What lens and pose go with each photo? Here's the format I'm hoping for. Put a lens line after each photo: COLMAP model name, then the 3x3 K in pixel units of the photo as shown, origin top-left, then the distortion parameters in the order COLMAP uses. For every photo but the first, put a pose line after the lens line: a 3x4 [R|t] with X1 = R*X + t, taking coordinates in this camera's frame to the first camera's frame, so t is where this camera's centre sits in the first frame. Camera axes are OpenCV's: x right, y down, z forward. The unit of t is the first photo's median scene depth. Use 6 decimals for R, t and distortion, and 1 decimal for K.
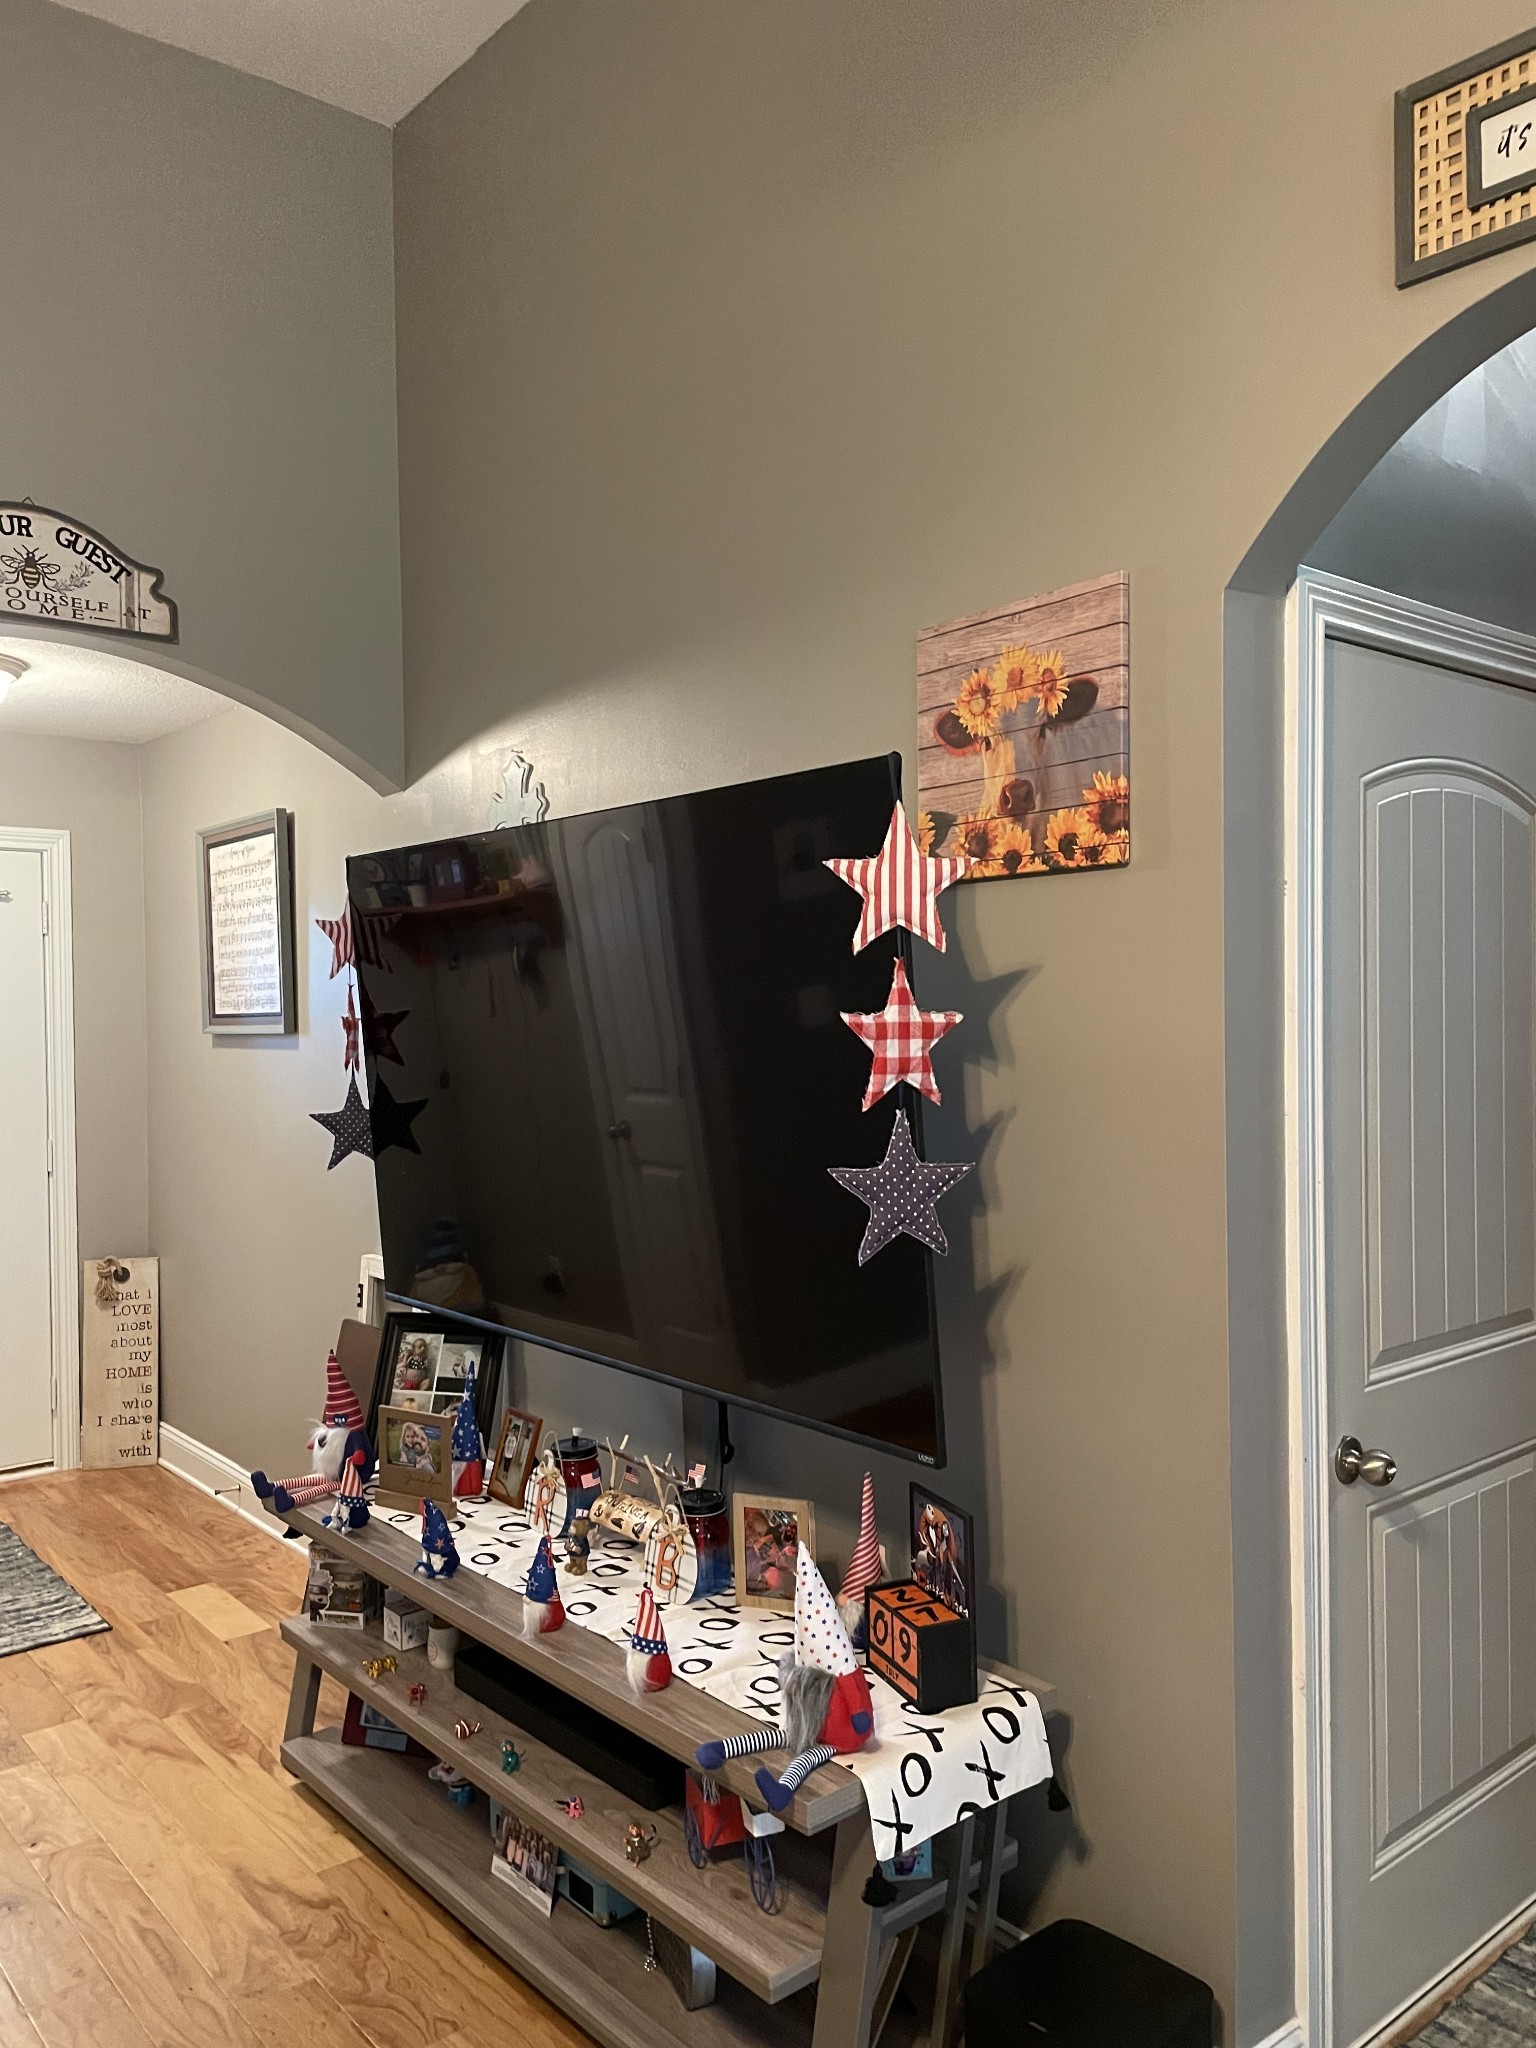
lens RADIAL K [[1553.6, 0, 761.5], [0, 1553.6, 1037.3], [0, 0, 1]] dist [0.100802, -0.125392]
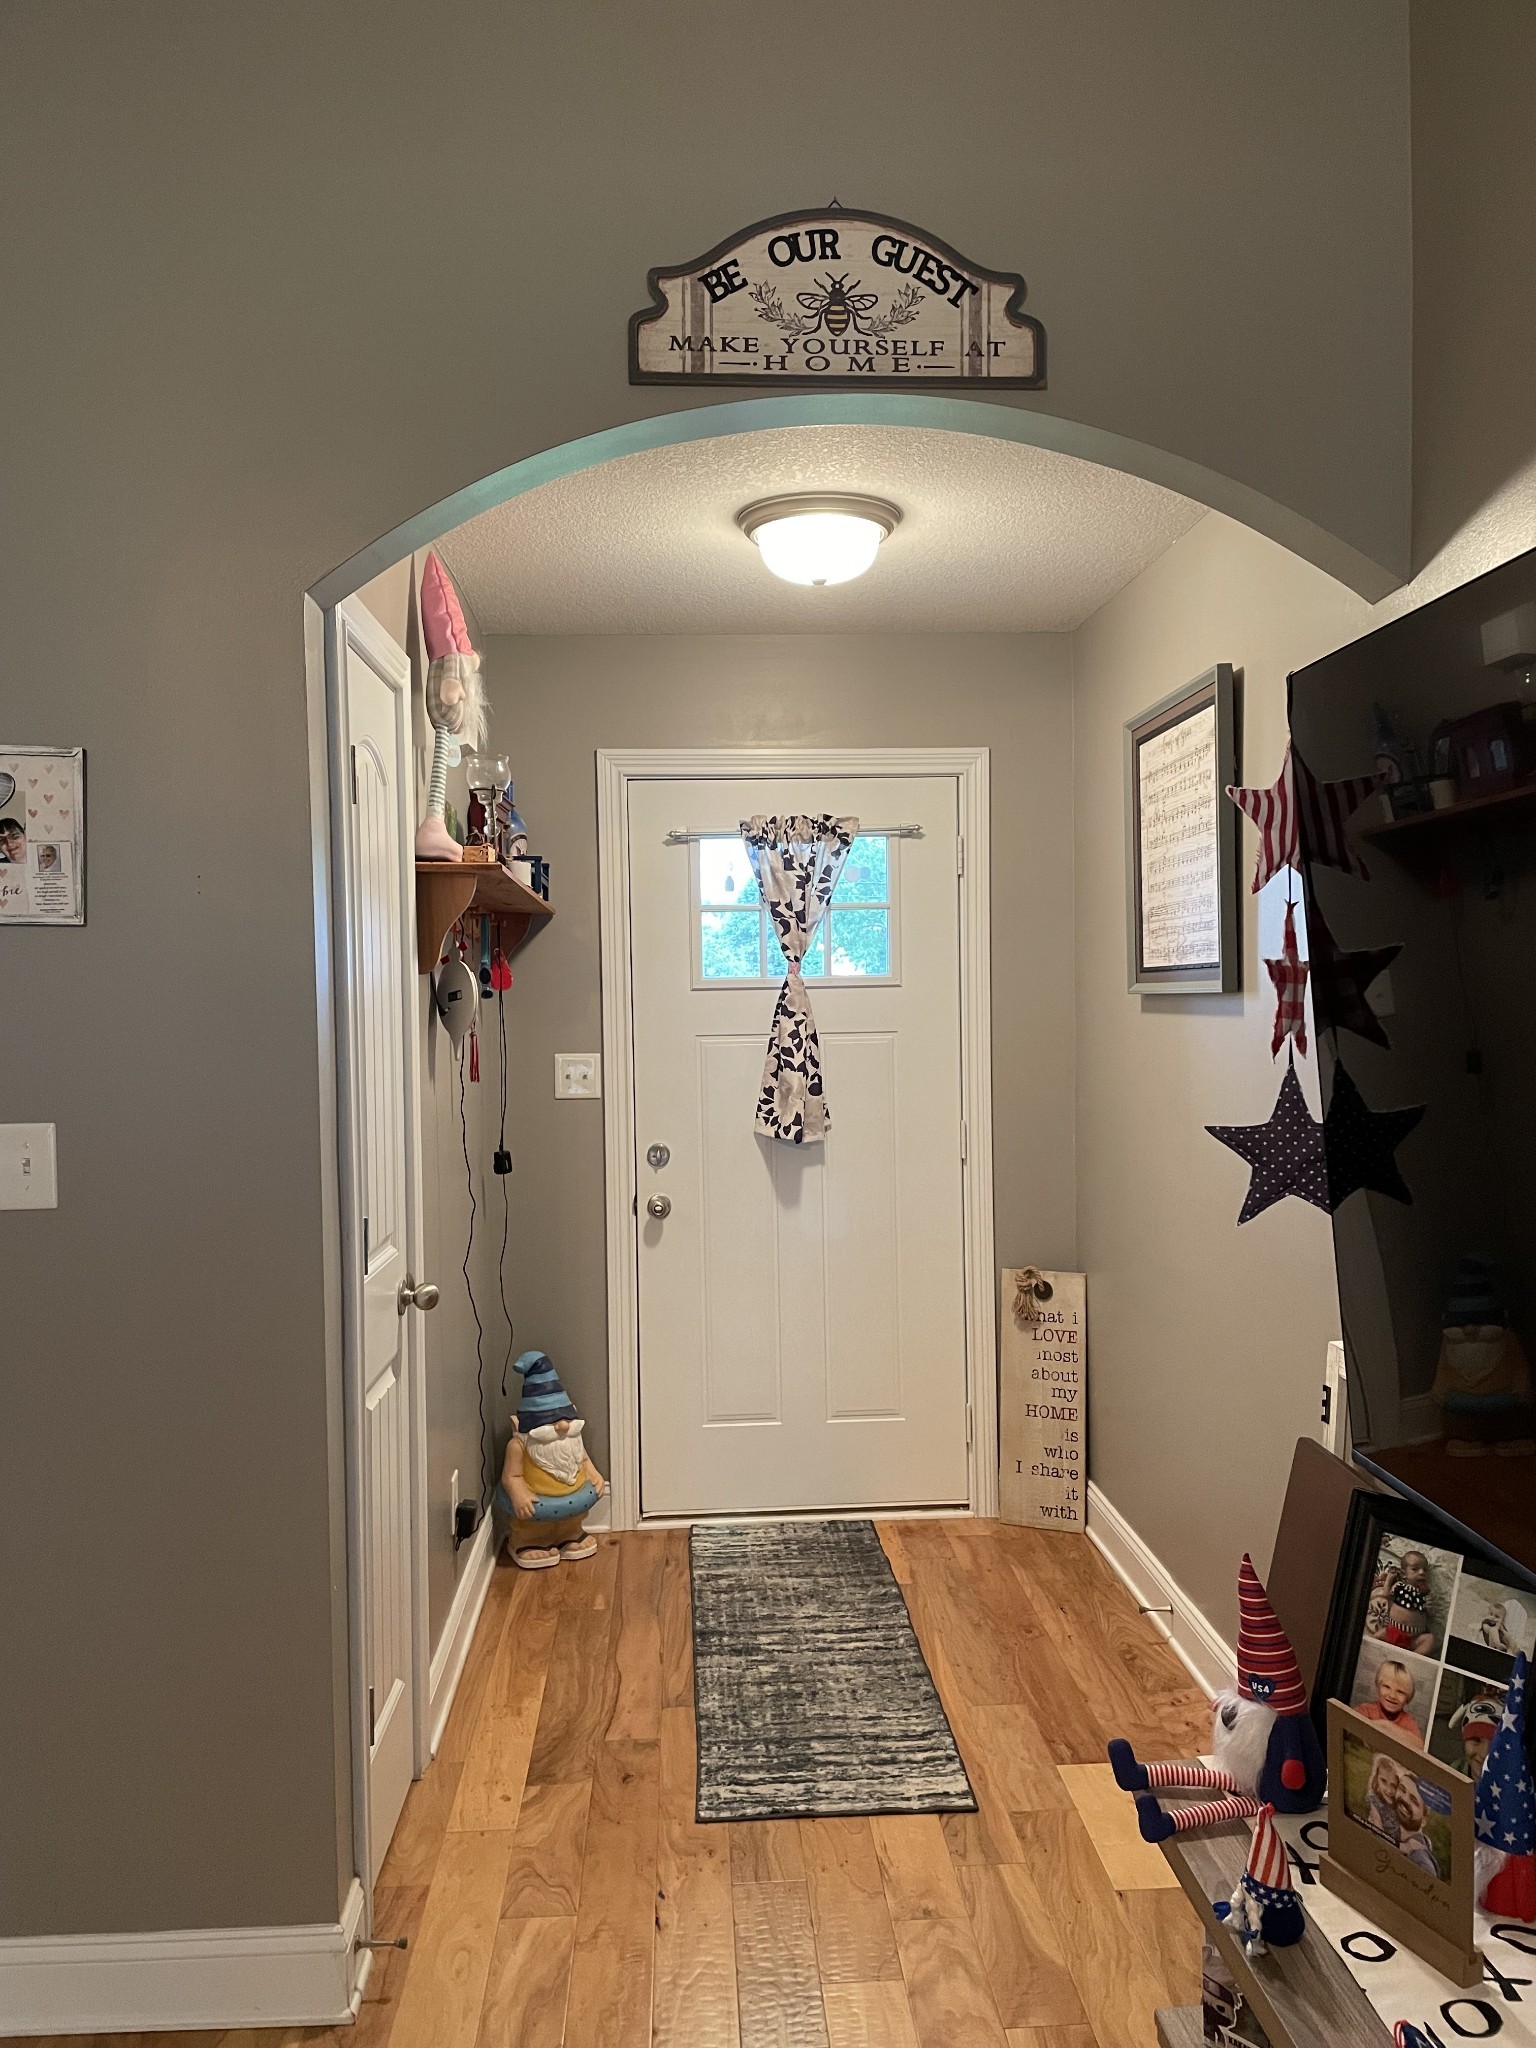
lens RADIAL K [[1553.6, 0, 761.5], [0, 1553.6, 1037.3], [0, 0, 1]] dist [0.100802, -0.125392]
pose [[0.808020, 0.018133, -0.588875, -0.078970], [-0.005498, 0.999715, 0.023239, 0.002837], [0.589129, -0.015540, 0.807890, 0.411159]]
